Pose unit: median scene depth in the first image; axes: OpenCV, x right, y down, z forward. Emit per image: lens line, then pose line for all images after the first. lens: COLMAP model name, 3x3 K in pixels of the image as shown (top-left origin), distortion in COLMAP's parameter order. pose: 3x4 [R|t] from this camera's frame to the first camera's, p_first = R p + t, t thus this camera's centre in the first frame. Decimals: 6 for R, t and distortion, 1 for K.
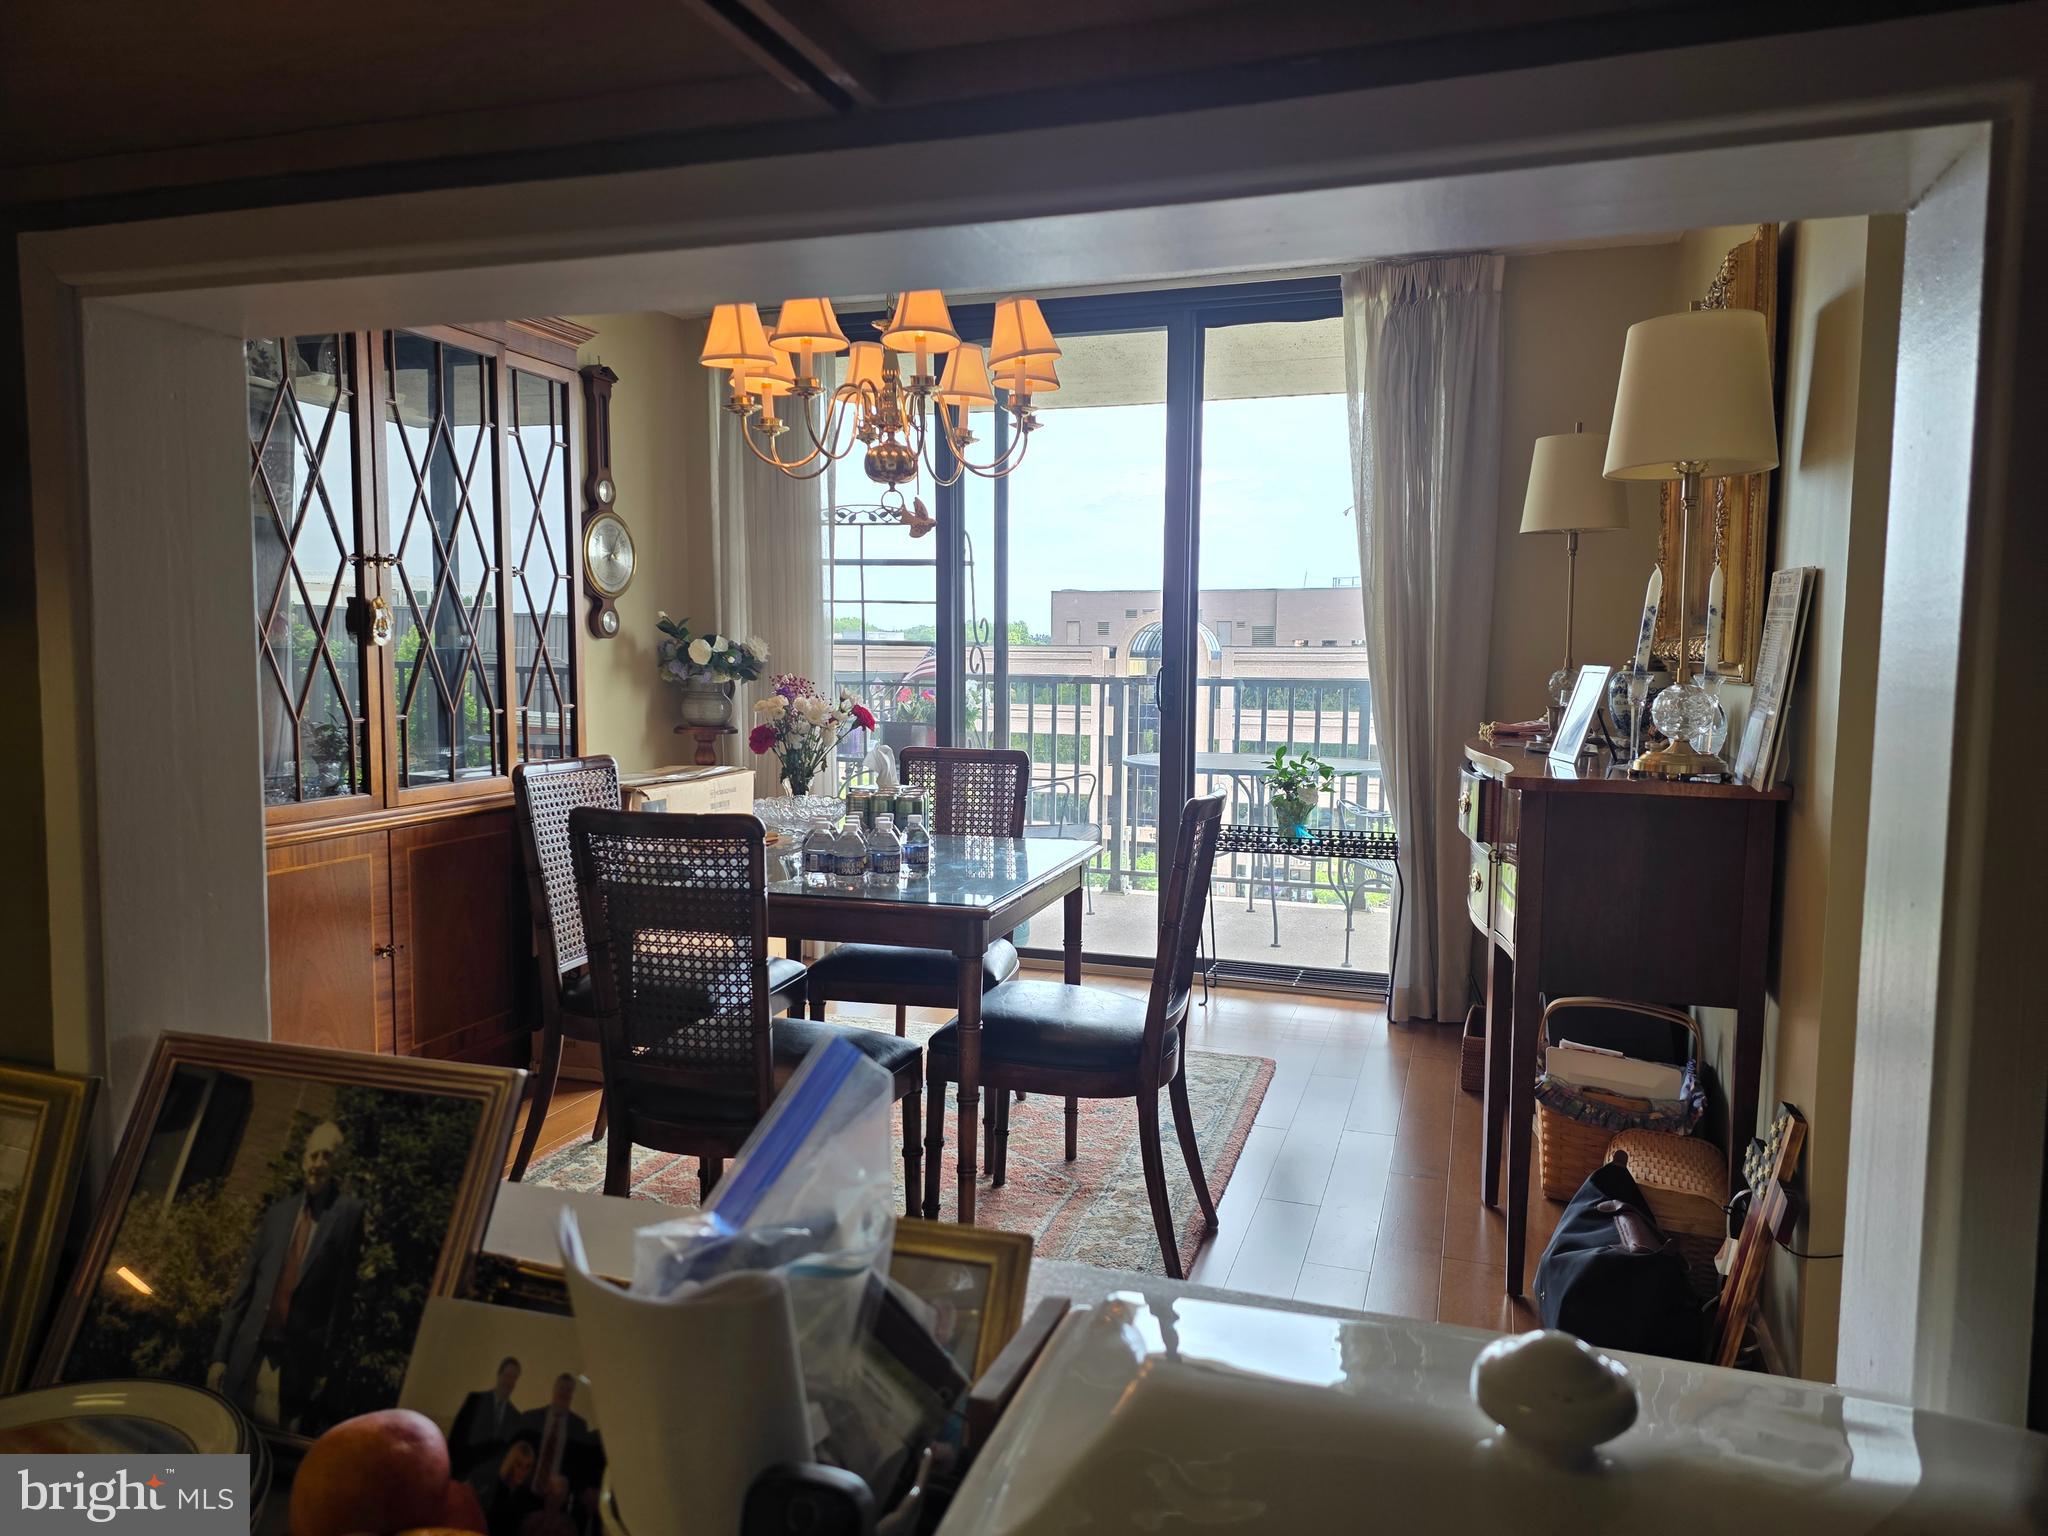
lens RADIAL K [[1361.8, 0, 1035.6], [0, 1361.8, 770.2], [0, 0, 1]] dist [0.011501, -0.009672]
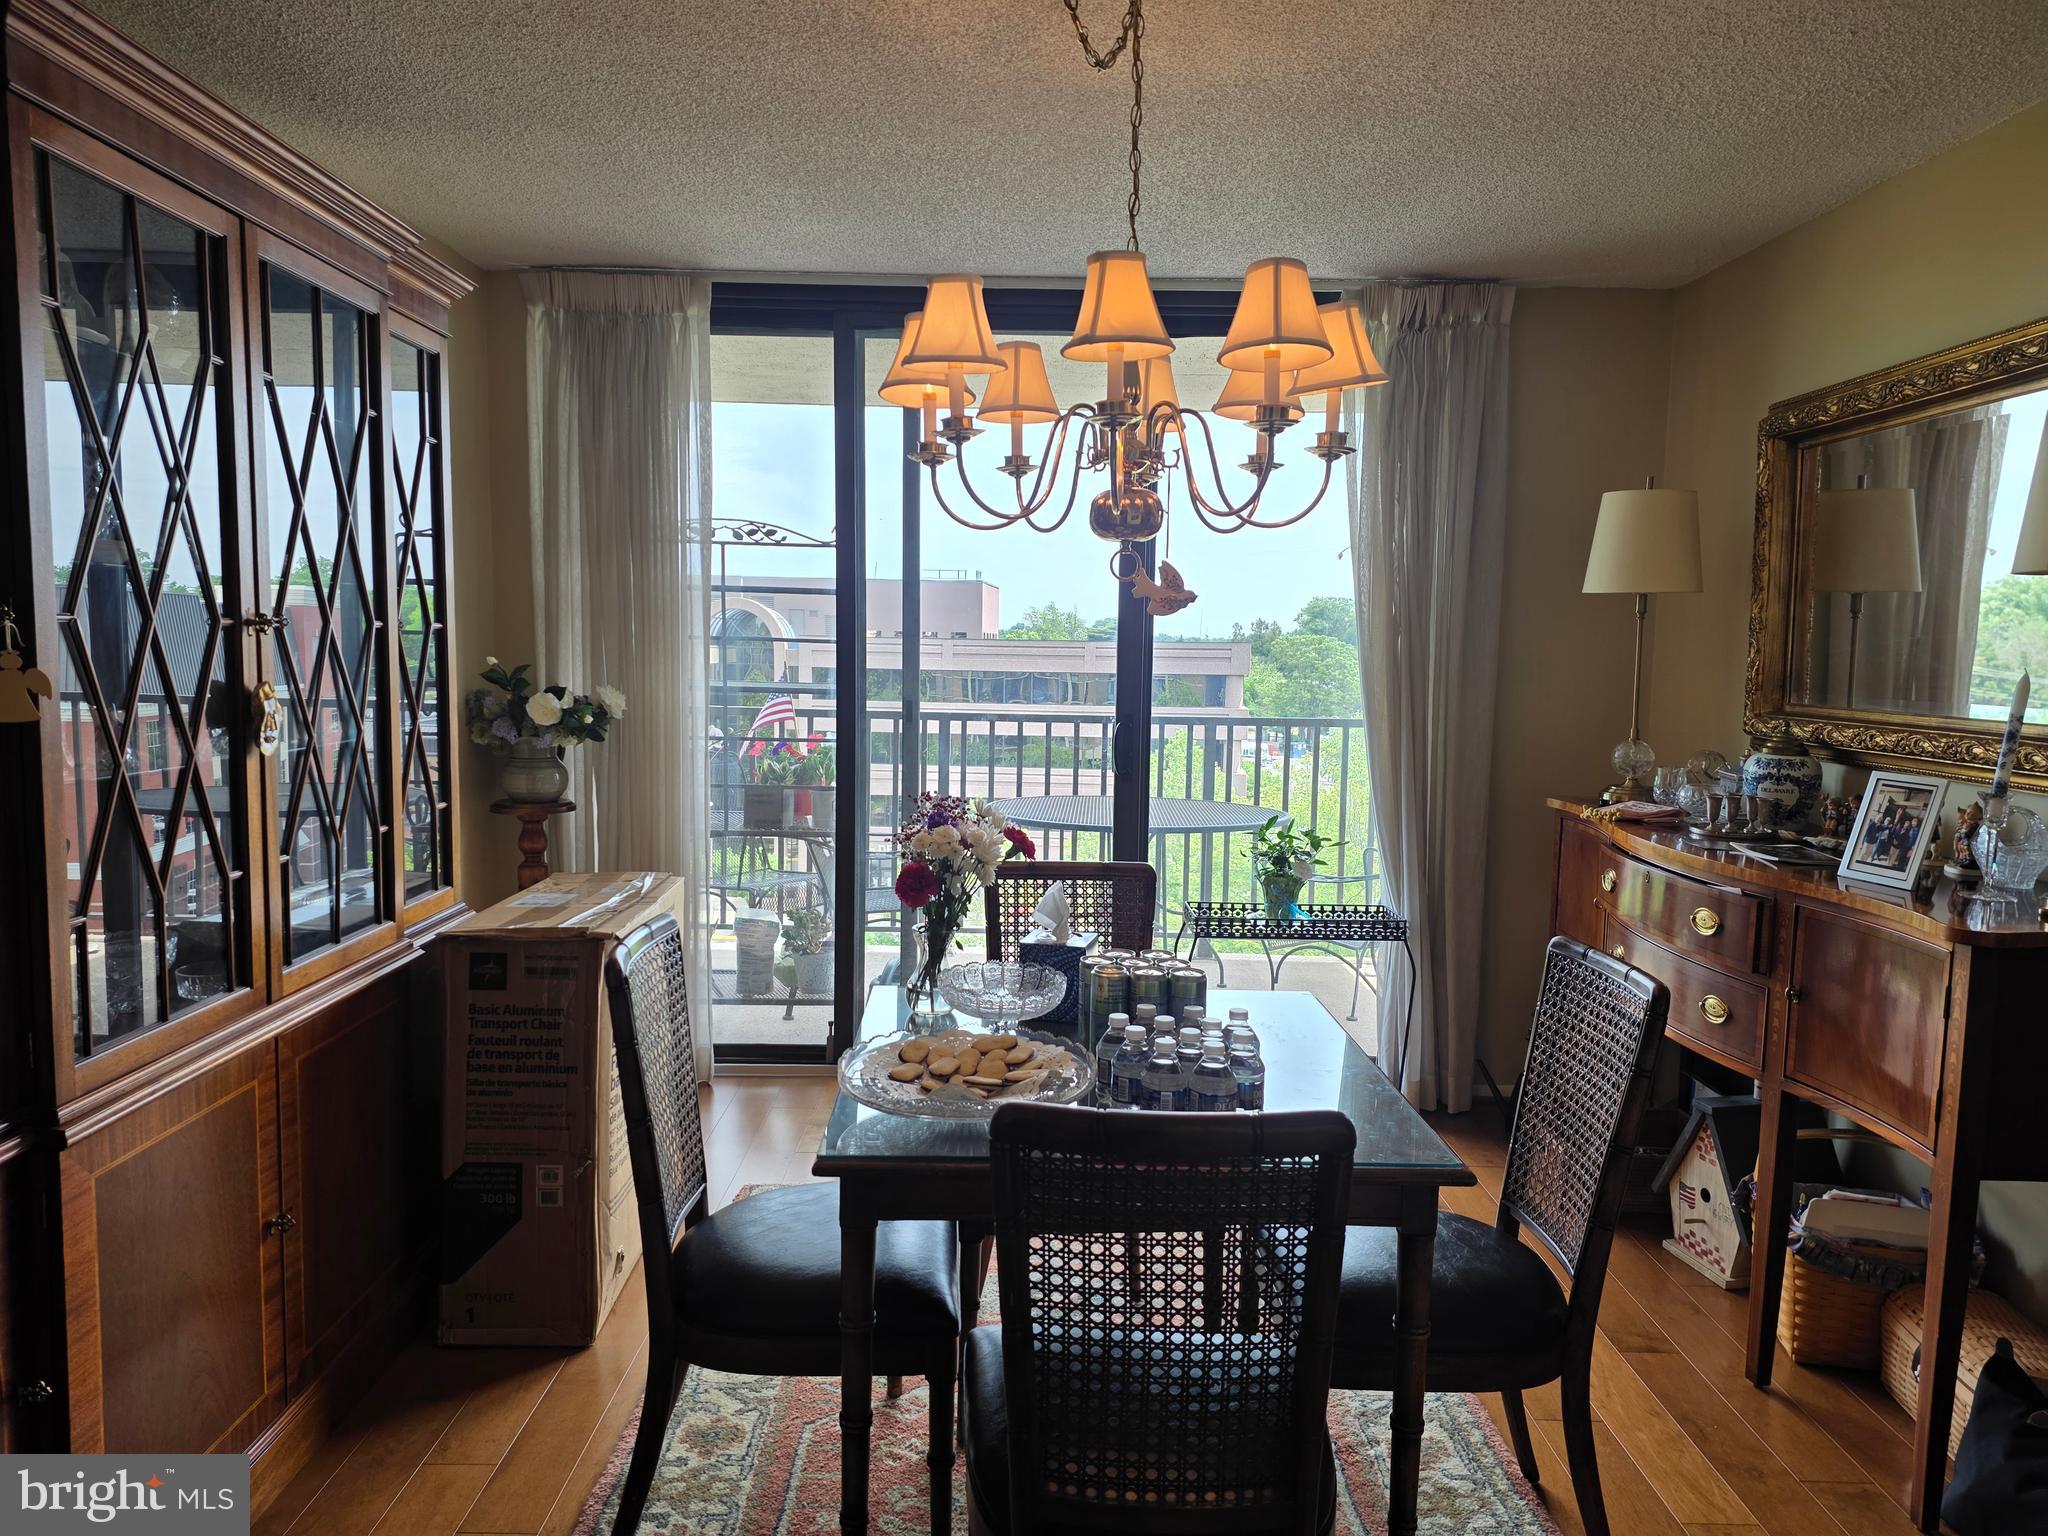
lens RADIAL K [[1361.8, 0, 1019.5], [0, 1361.8, 767.6], [0, 0, 1]] dist [0.011501, -0.009672]
pose [[0.951659, -0.021330, 0.306416, -0.263902], [0.018728, 0.999759, 0.011428, -0.066942], [-0.306586, -0.005137, 0.951829, 0.217262]]
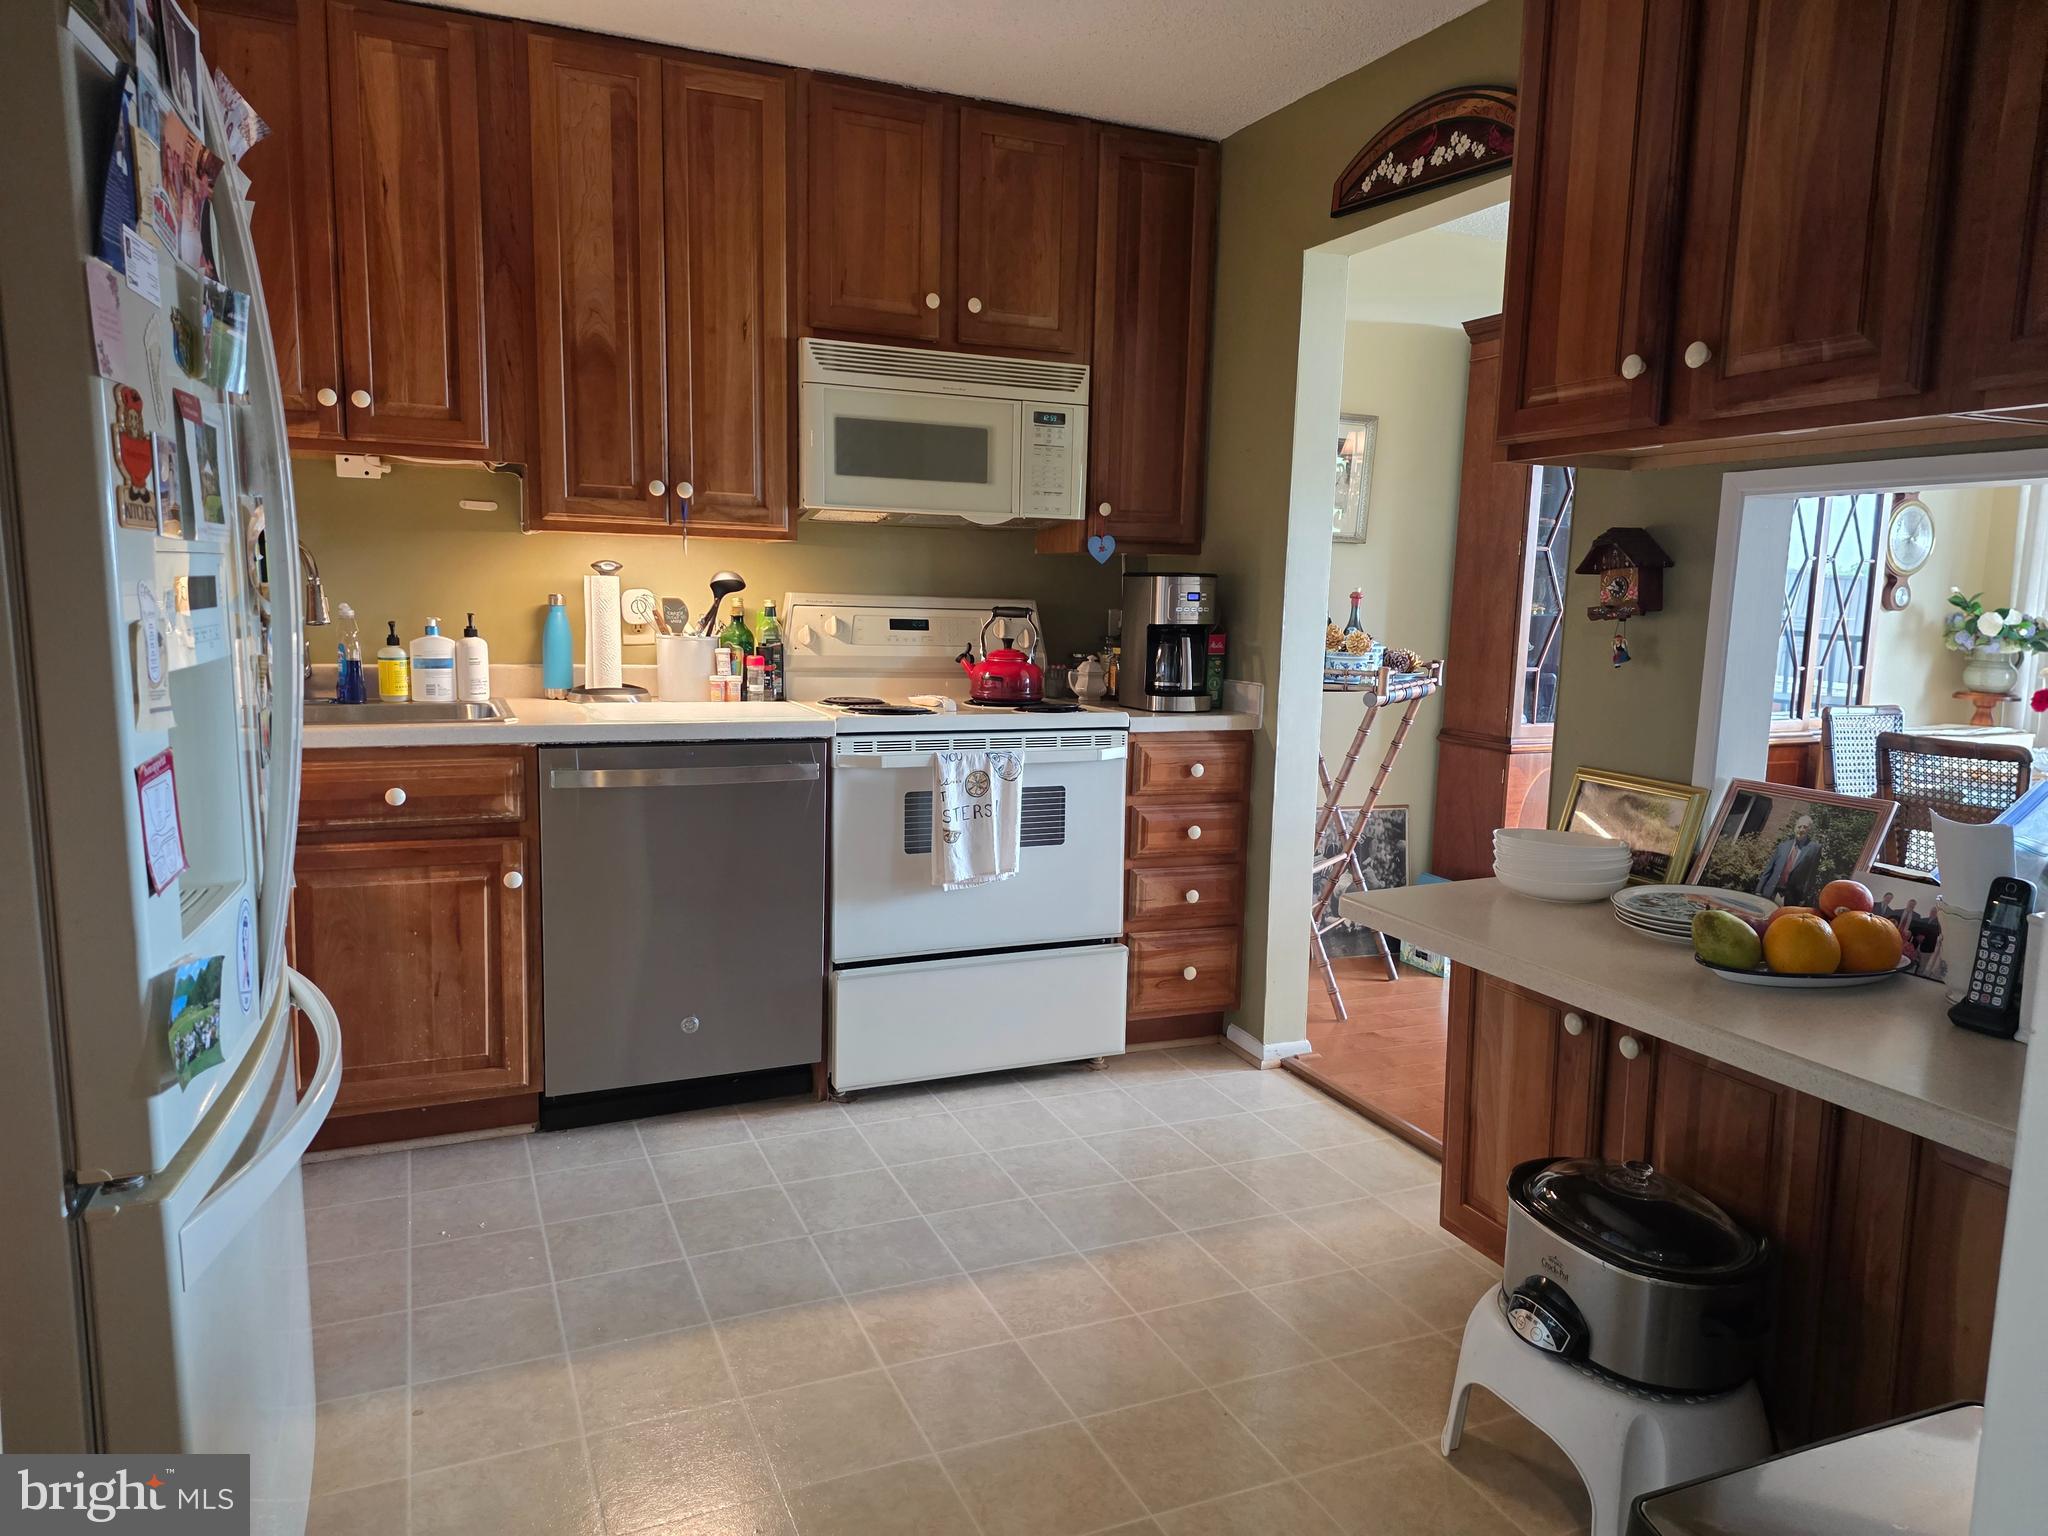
lens RADIAL K [[1361.8, 0, 1042.4], [0, 1361.8, 796.9], [0, 0, 1]] dist [0.011501, -0.009672]
pose [[0.668042, 0.114860, -0.735206, 0.080166], [-0.080122, 0.993374, 0.082391, 0.025530], [0.739798, 0.003865, 0.672818, -0.355327]]
